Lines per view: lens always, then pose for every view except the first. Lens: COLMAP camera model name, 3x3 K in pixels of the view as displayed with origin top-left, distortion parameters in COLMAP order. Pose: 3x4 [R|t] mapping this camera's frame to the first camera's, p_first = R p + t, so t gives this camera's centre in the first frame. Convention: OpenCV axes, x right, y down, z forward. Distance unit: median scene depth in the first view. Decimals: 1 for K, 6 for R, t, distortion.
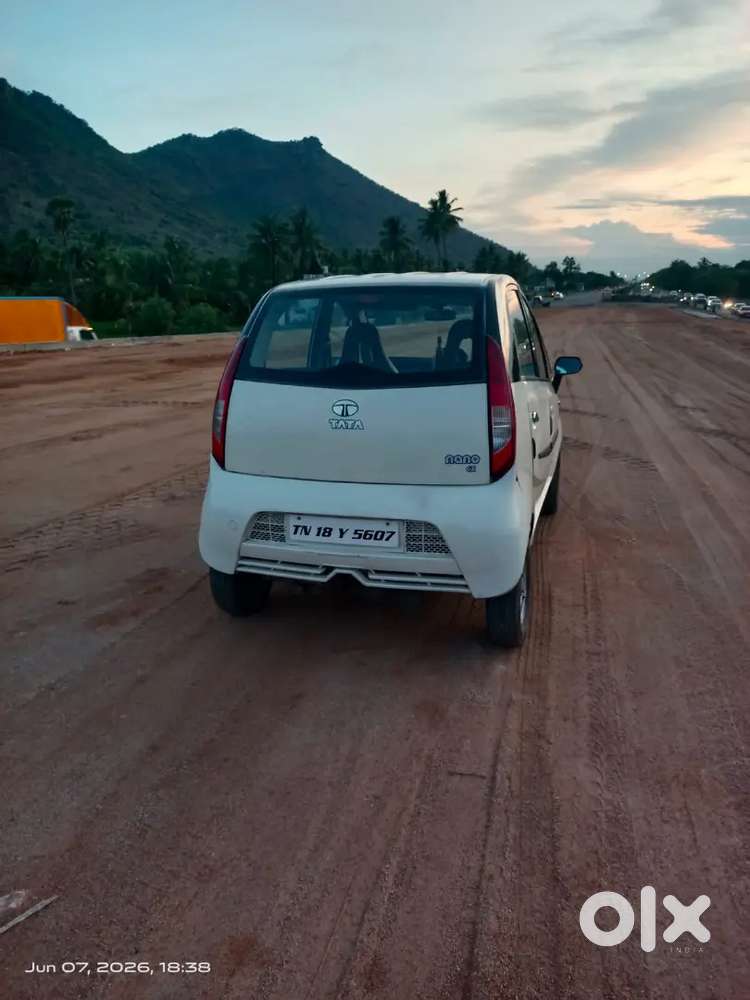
lens RADIAL K [[744.3, 0, 375.0], [0, 744.3, 500.0], [0, 0, 1]] dist [0.066520, -0.094505]
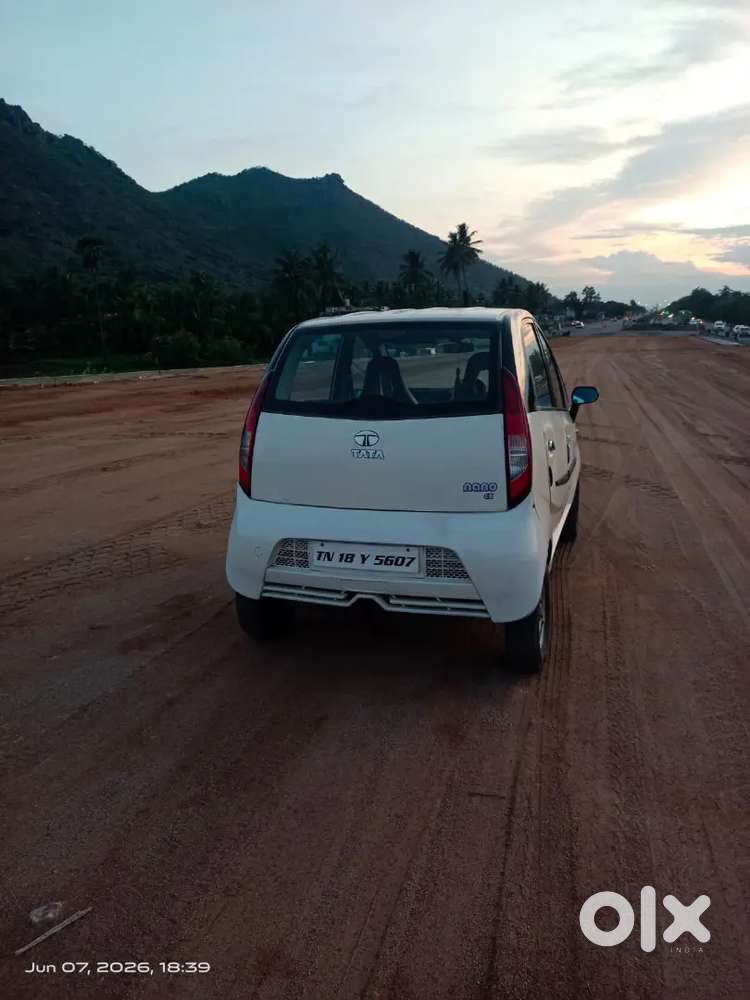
lens RADIAL K [[742.8, 0, 375.0], [0, 742.8, 500.0], [0, 0, 1]] dist [0.067048, -0.092253]
pose [[0.999567, -0.004311, -0.029110, 0.000948], [0.003185, 0.999249, -0.038627, 0.001824], [0.029255, 0.038518, 0.998830, -0.021668]]
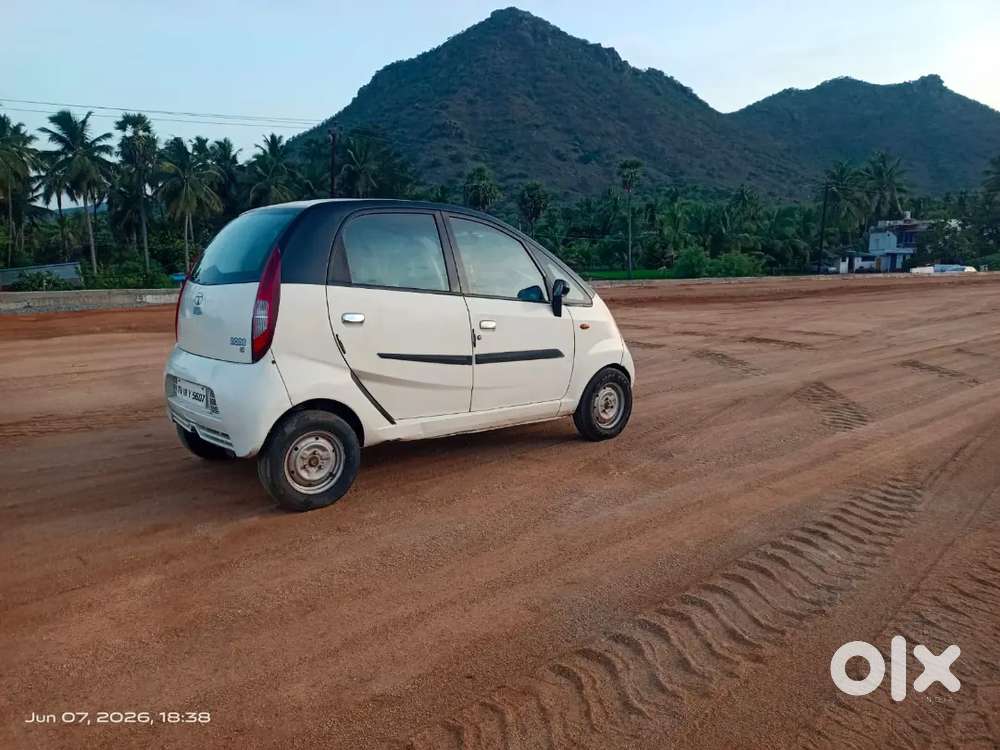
lens RADIAL K [[742.8, 0, 500.0], [0, 742.8, 375.0], [0, 0, 1]] dist [0.067048, -0.092253]
pose [[0.834016, 0.090255, -0.544308, 0.794629], [-0.141888, 0.988435, -0.053509, 0.003713], [0.533184, 0.121858, 0.837177, 0.130527]]
